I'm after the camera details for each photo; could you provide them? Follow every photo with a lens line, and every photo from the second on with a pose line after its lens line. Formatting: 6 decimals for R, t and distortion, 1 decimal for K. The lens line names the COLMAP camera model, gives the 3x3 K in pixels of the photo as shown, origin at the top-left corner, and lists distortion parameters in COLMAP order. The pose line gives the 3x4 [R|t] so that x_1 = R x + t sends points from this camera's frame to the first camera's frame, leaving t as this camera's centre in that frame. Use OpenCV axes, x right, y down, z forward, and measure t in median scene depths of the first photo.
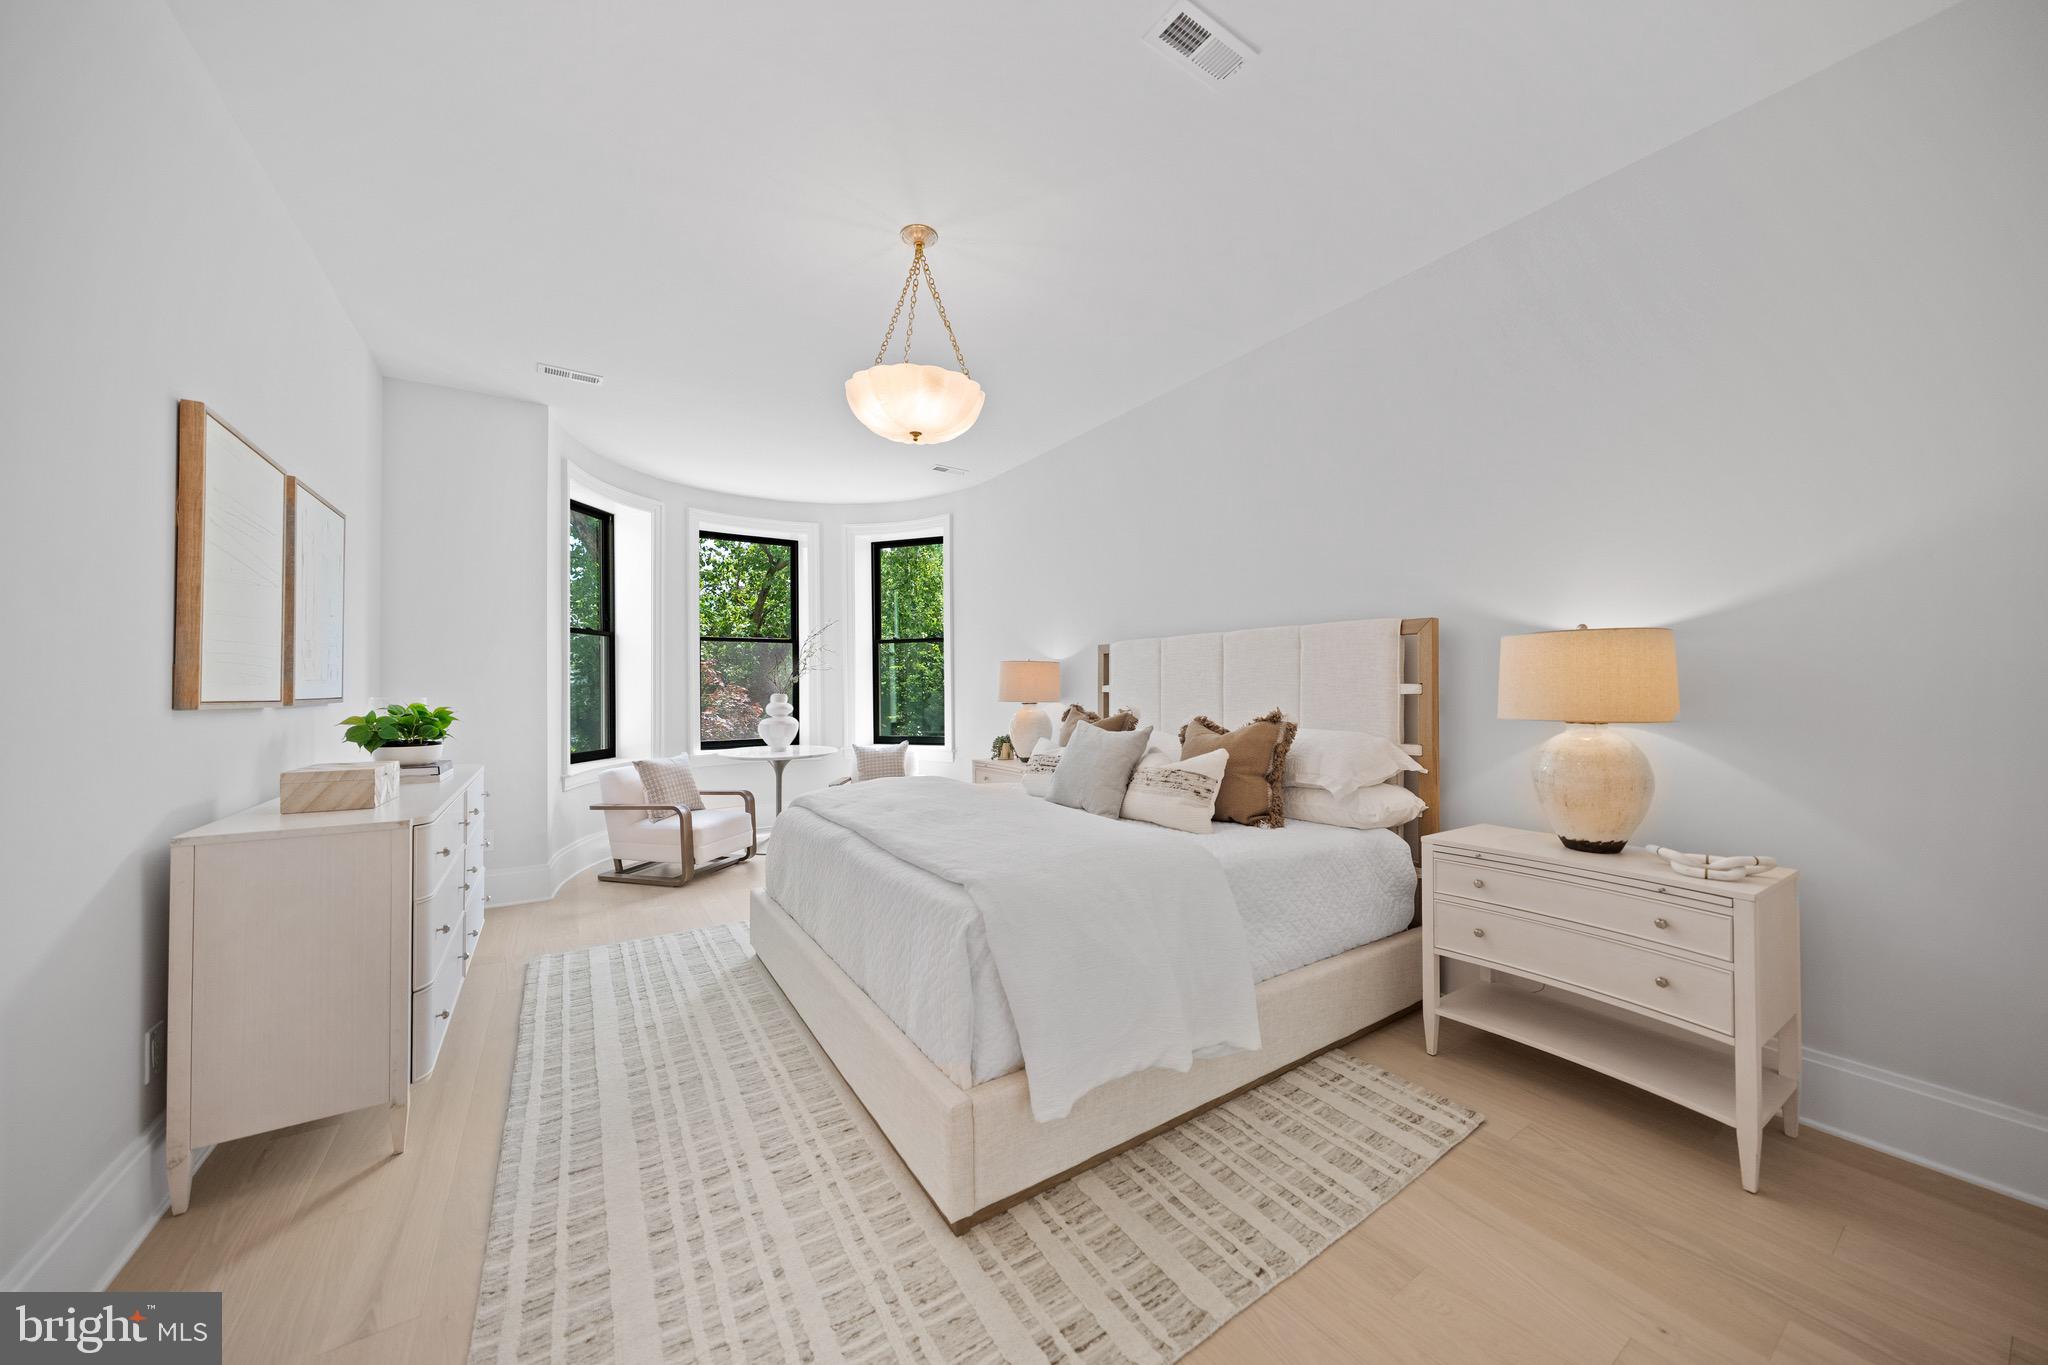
lens RADIAL K [[701.4, 0, 1024.8], [0, 701.4, 668.0], [0, 0, 1]] dist [-0.000463, -0.000048]
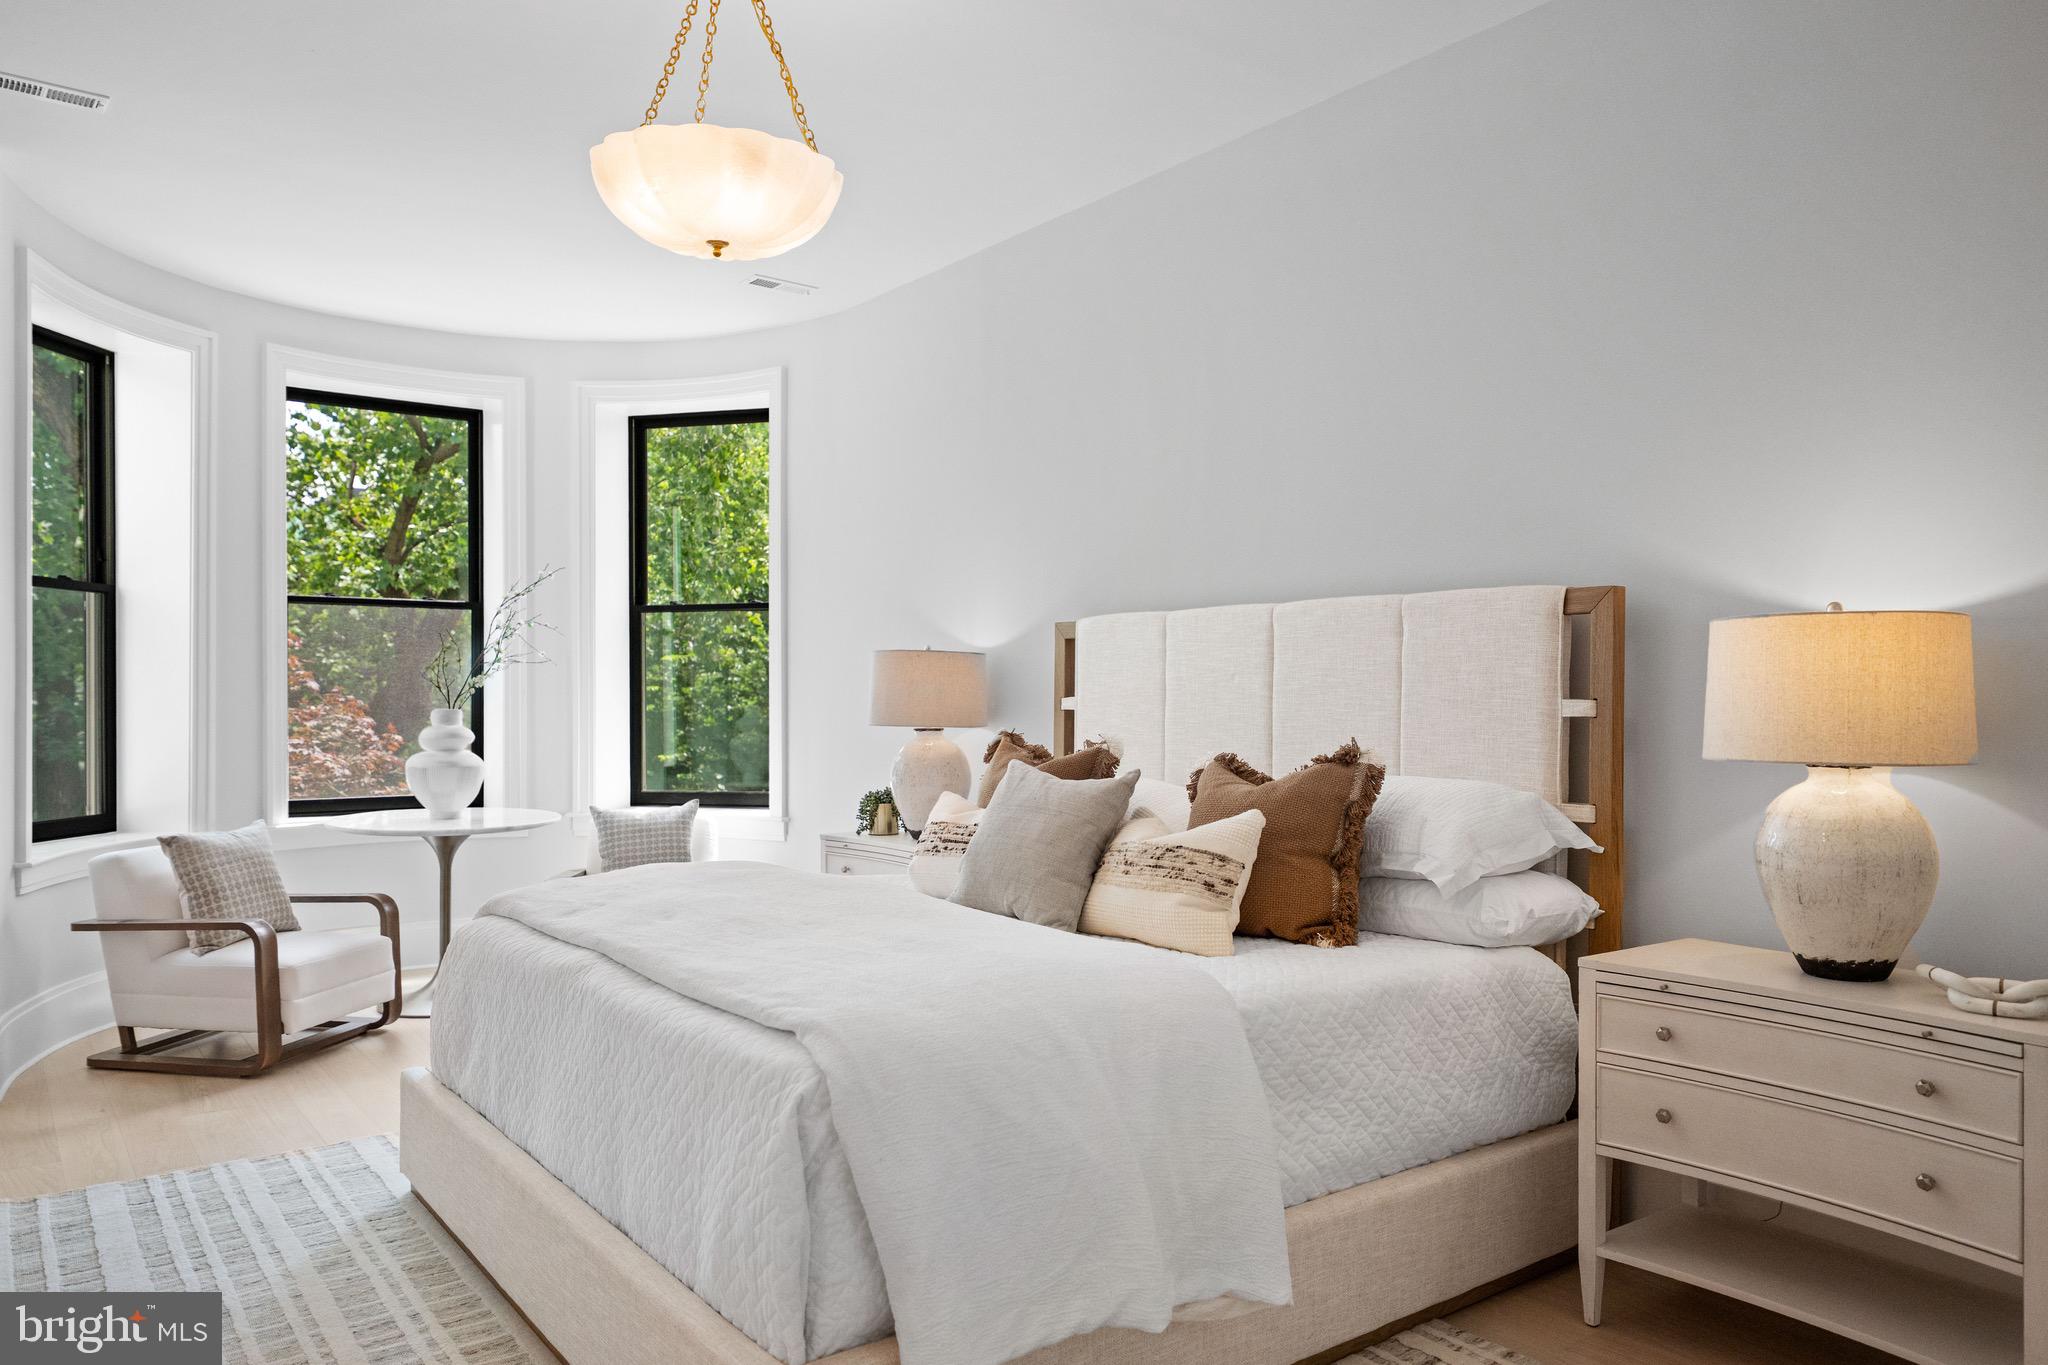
lens RADIAL K [[1418.6, 0, 1024.0], [0, 1418.6, 682.5], [0, 0, 1]] dist [-0.000537, 0.009365]
pose [[0.998084, 0.008715, 0.061265, 0.017840], [-0.009663, 0.999838, 0.015203, -0.003915], [-0.061122, -0.015766, 0.998006, -0.121781]]
